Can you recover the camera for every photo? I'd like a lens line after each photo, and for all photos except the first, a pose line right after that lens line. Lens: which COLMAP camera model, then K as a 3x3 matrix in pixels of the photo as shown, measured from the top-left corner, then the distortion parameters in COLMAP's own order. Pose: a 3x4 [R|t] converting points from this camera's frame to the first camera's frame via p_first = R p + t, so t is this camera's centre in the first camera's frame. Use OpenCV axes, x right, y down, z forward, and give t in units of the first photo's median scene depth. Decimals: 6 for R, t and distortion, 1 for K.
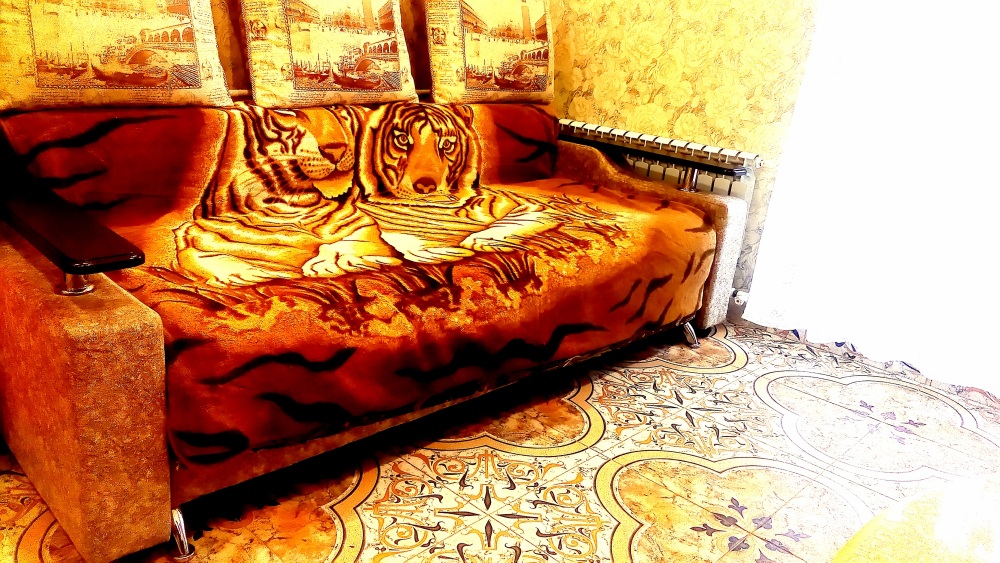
lens RADIAL K [[804.0, 0, 500.0], [0, 804.0, 281.5], [0, 0, 1]] dist [0.003290, -0.004268]
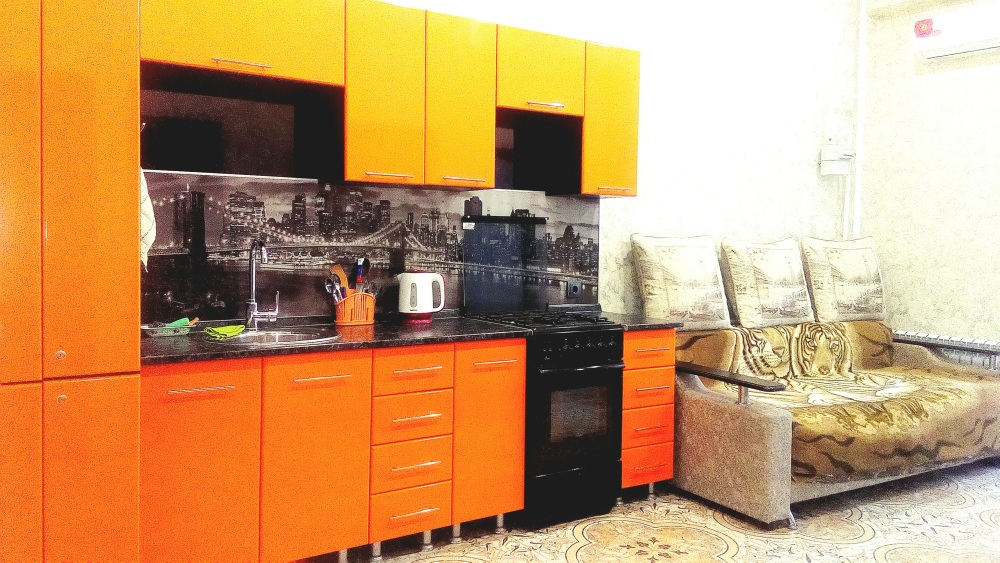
lens RADIAL K [[804.0, 0, 500.0], [0, 804.0, 281.5], [0, 0, 1]] dist [0.003290, -0.004268]
pose [[0.971389, -0.053807, -0.231320, -0.387939], [-0.010476, 0.963341, -0.268075, 0.178970], [0.237265, 0.262828, 0.935215, -0.880388]]
